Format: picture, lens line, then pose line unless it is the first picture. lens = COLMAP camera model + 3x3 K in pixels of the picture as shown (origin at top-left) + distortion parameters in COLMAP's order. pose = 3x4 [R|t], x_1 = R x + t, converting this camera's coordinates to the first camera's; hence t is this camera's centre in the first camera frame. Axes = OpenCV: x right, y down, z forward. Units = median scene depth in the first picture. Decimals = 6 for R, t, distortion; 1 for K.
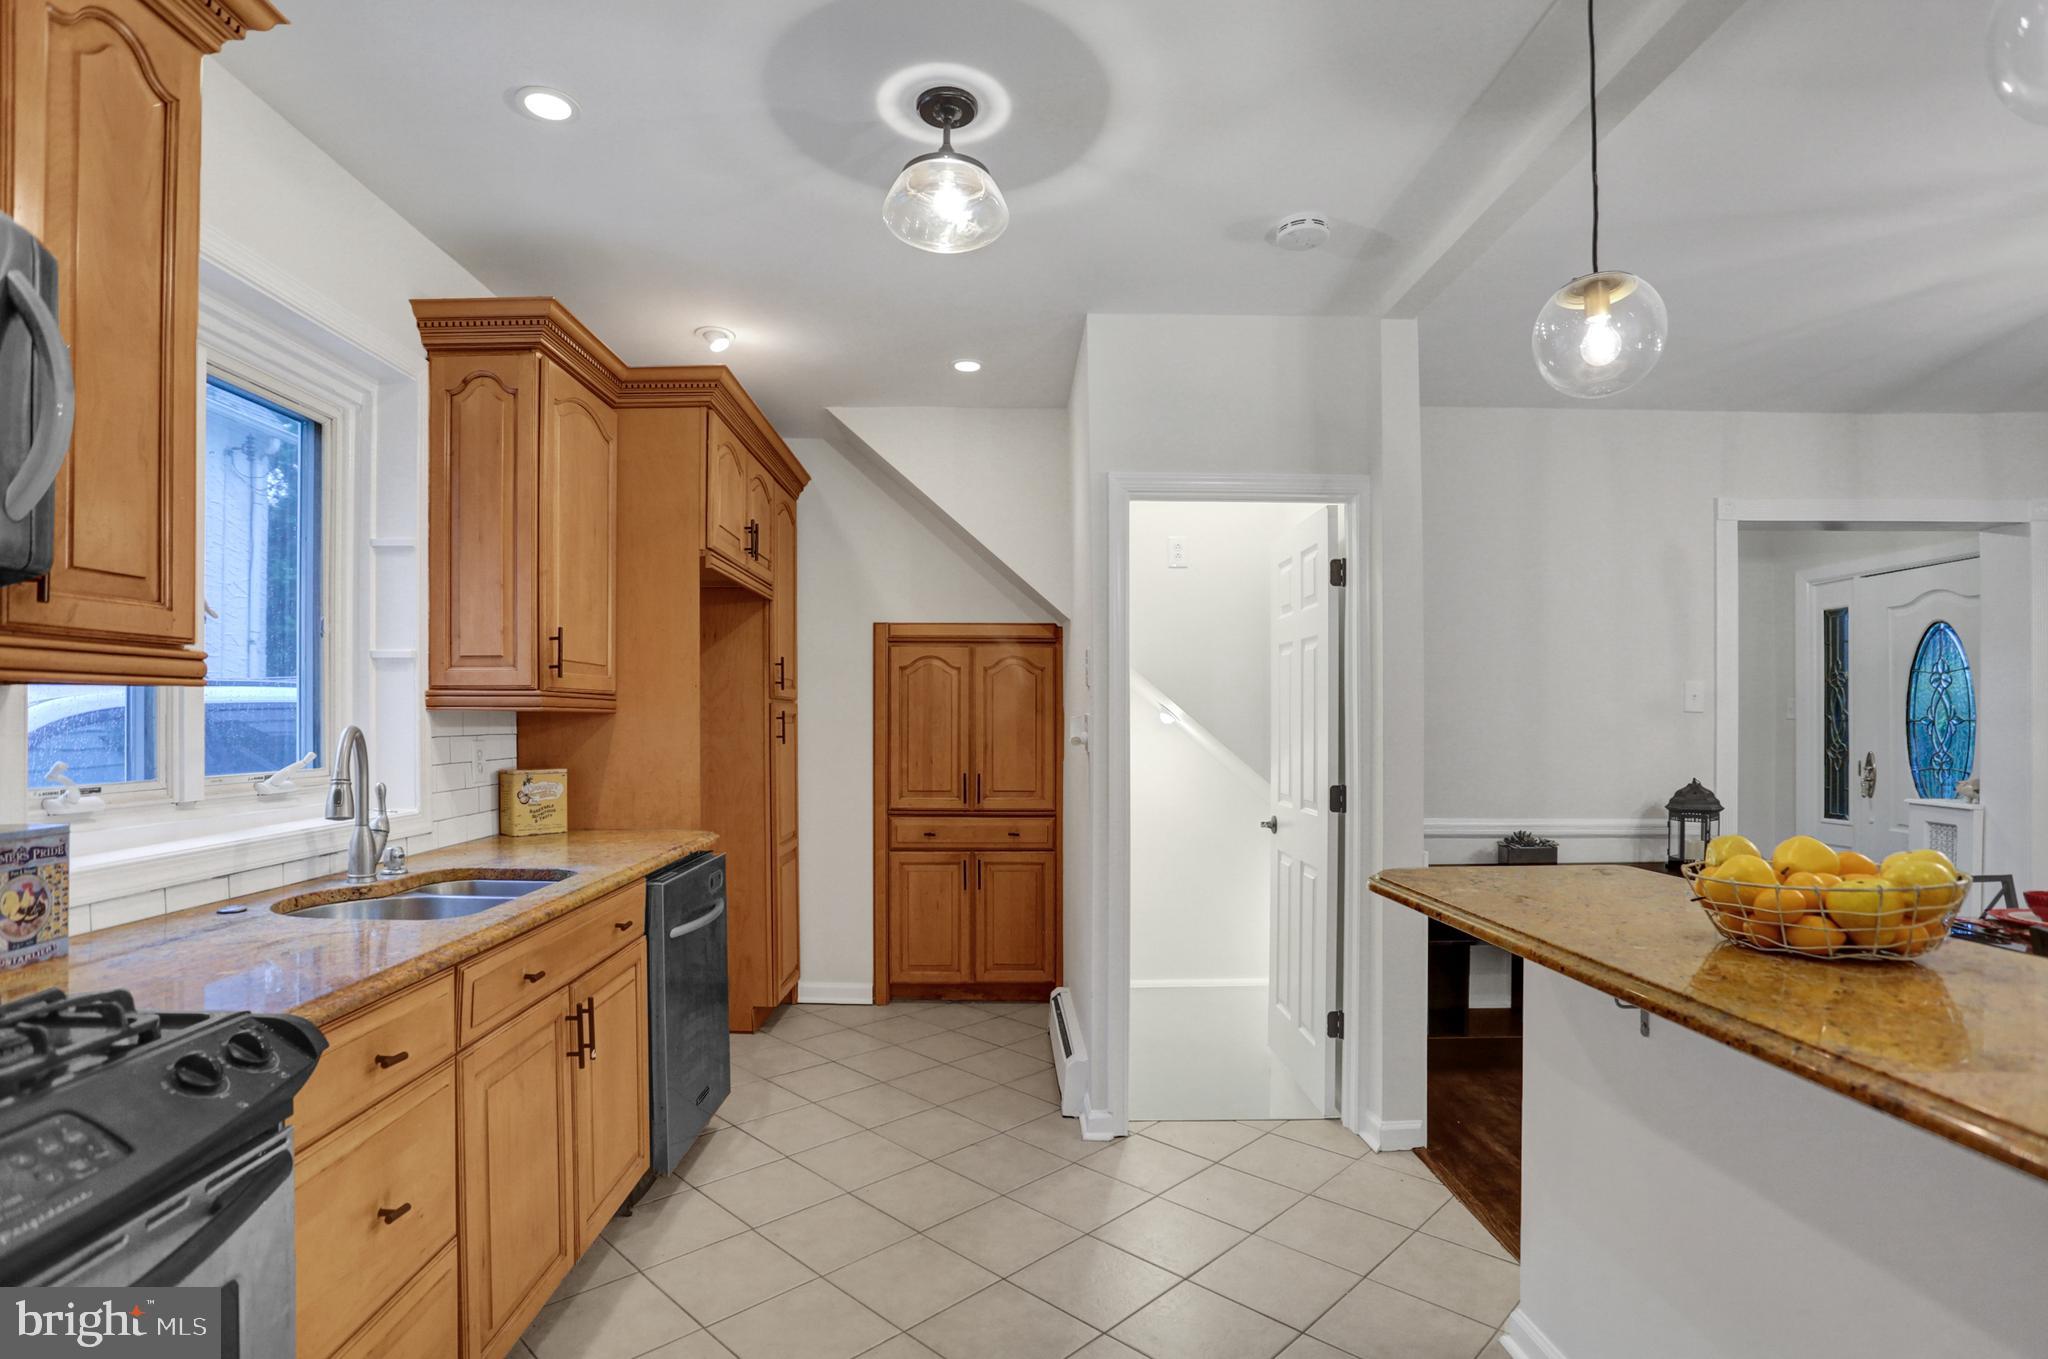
lens RADIAL K [[1026.9, 0, 1018.7], [0, 1026.9, 717.2], [0, 0, 1]] dist [-0.049091, 0.000408]
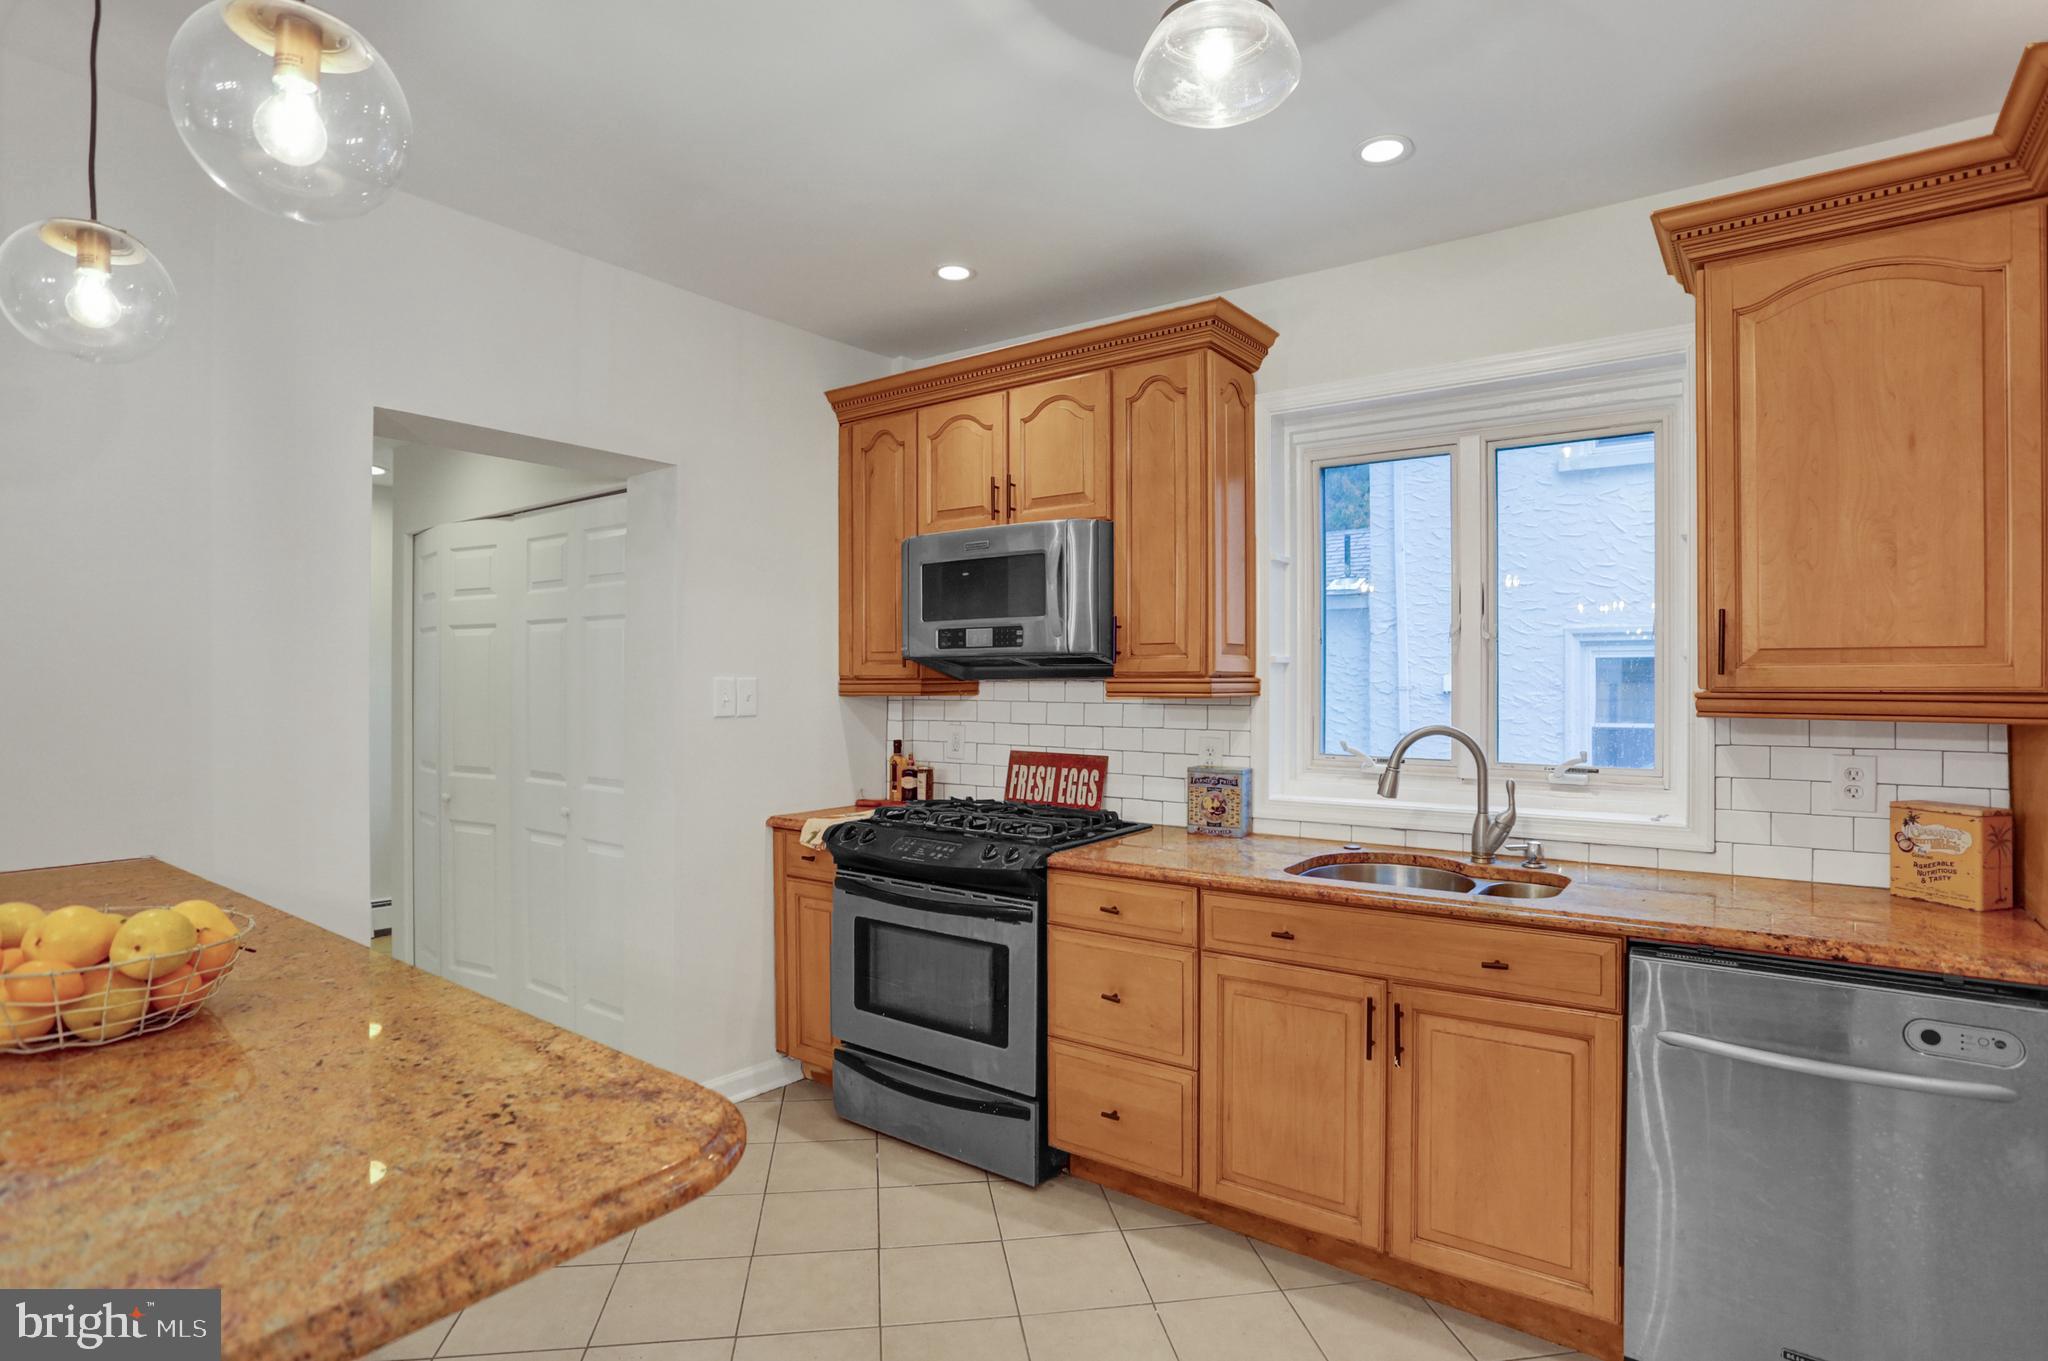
lens RADIAL K [[1032.9, 0, 1024.0], [0, 1032.9, 680.5], [0, 0, 1]] dist [-0.028862, 0.000532]
pose [[-0.615958, -0.008106, -0.787737, 0.431162], [-0.005225, 0.999967, -0.006204, -0.024508], [0.787761, 0.000294, -0.615980, 0.949095]]
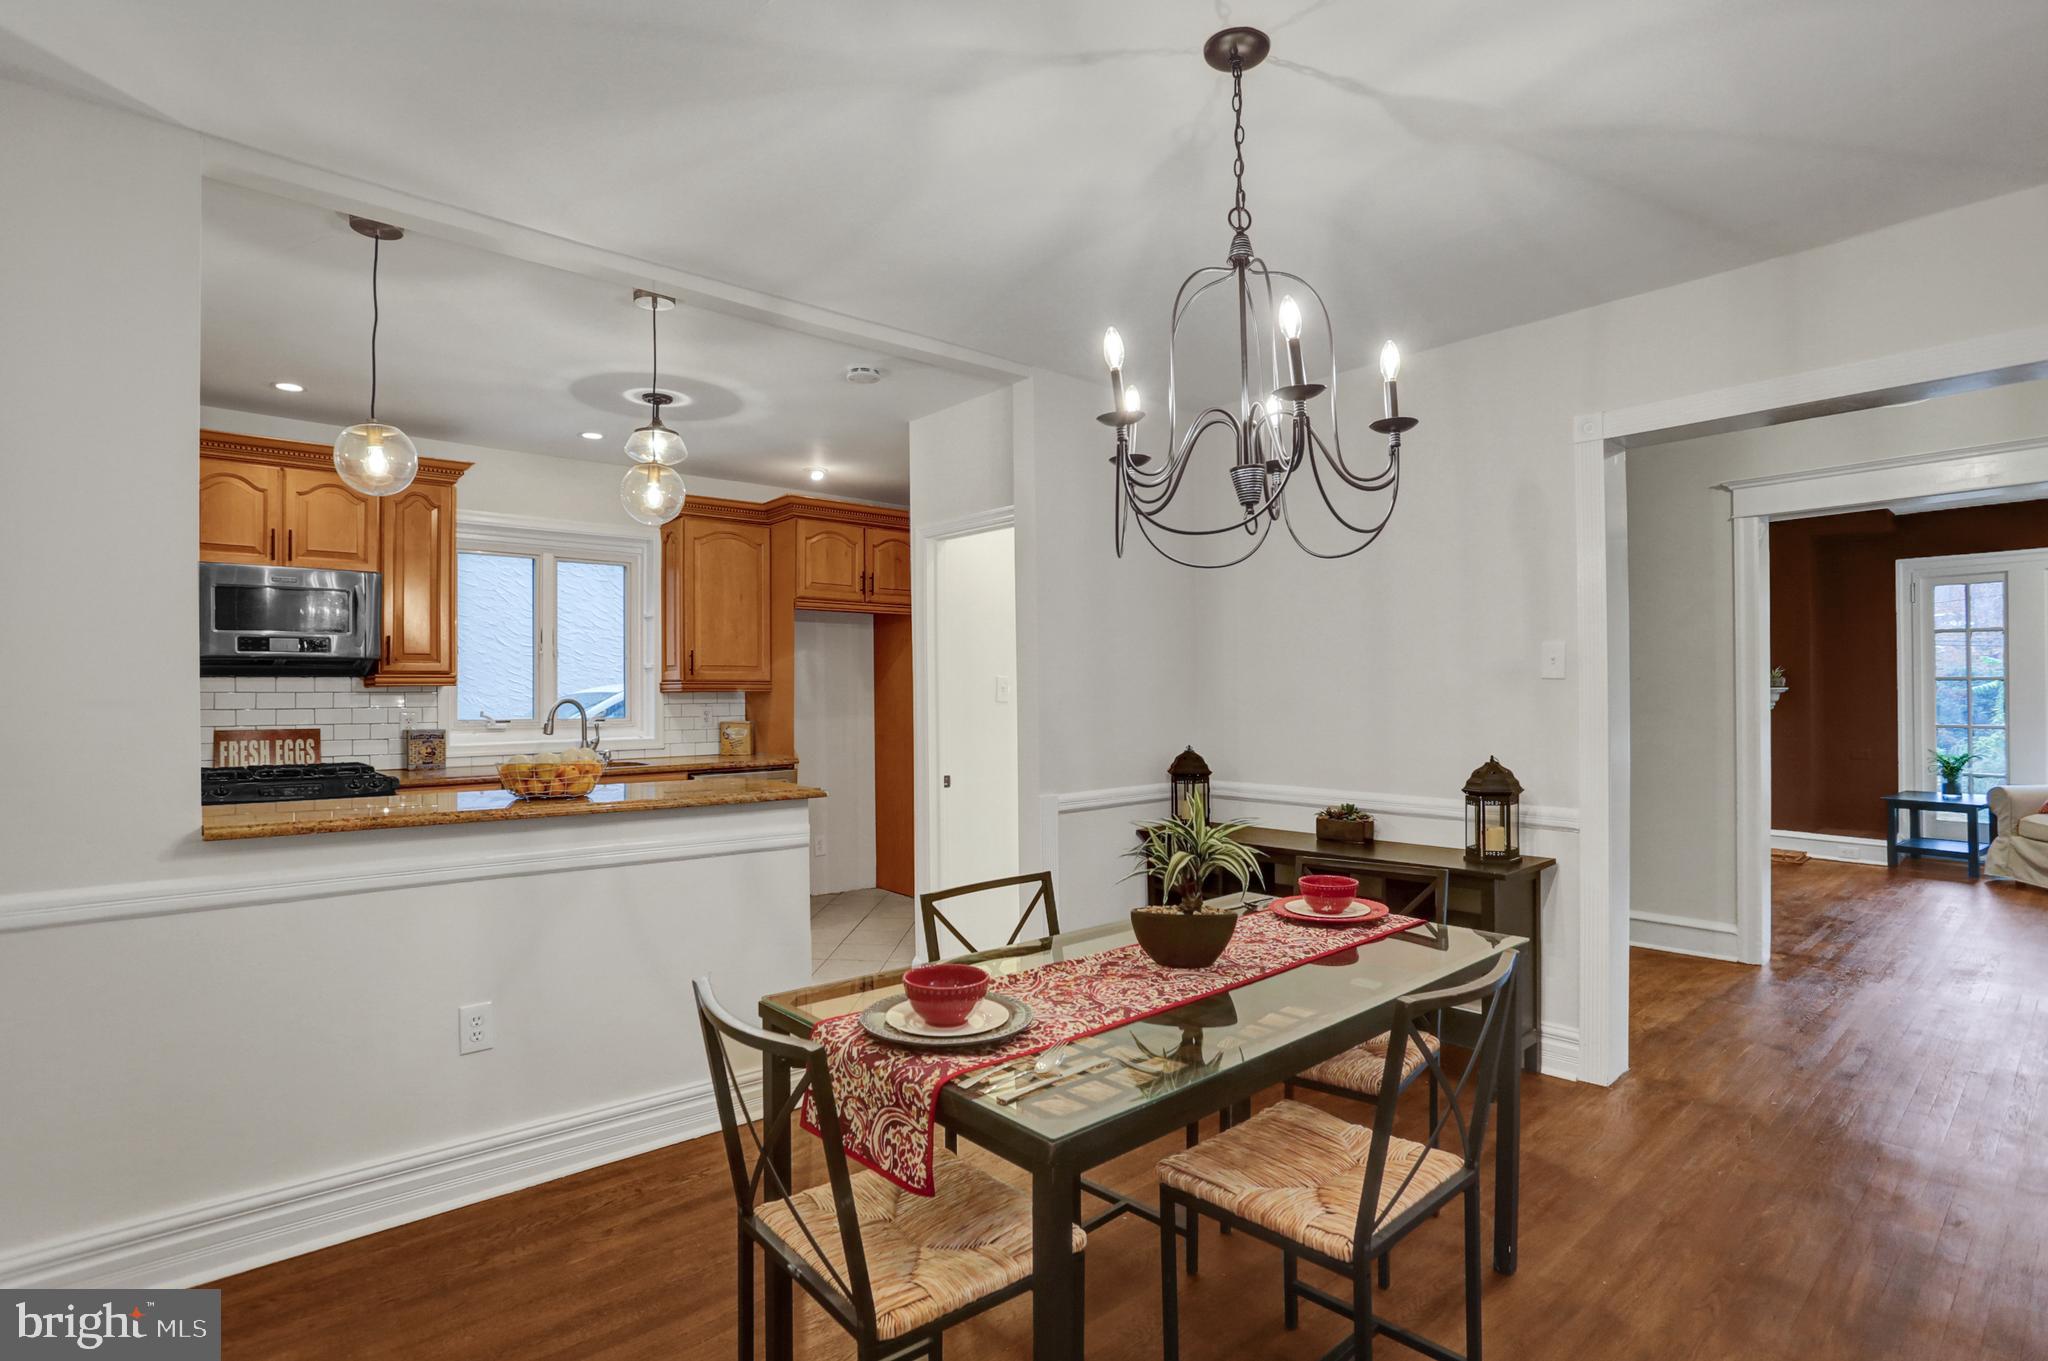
lens RADIAL K [[1032.9, 0, 1024.0], [0, 1032.9, 680.5], [0, 0, 1]] dist [-0.028862, 0.000532]
pose [[0.643577, -0.016781, -0.765198, 1.408305], [0.008784, 0.999856, -0.014540, 0.007268], [0.765331, 0.002636, 0.643631, 0.154057]]
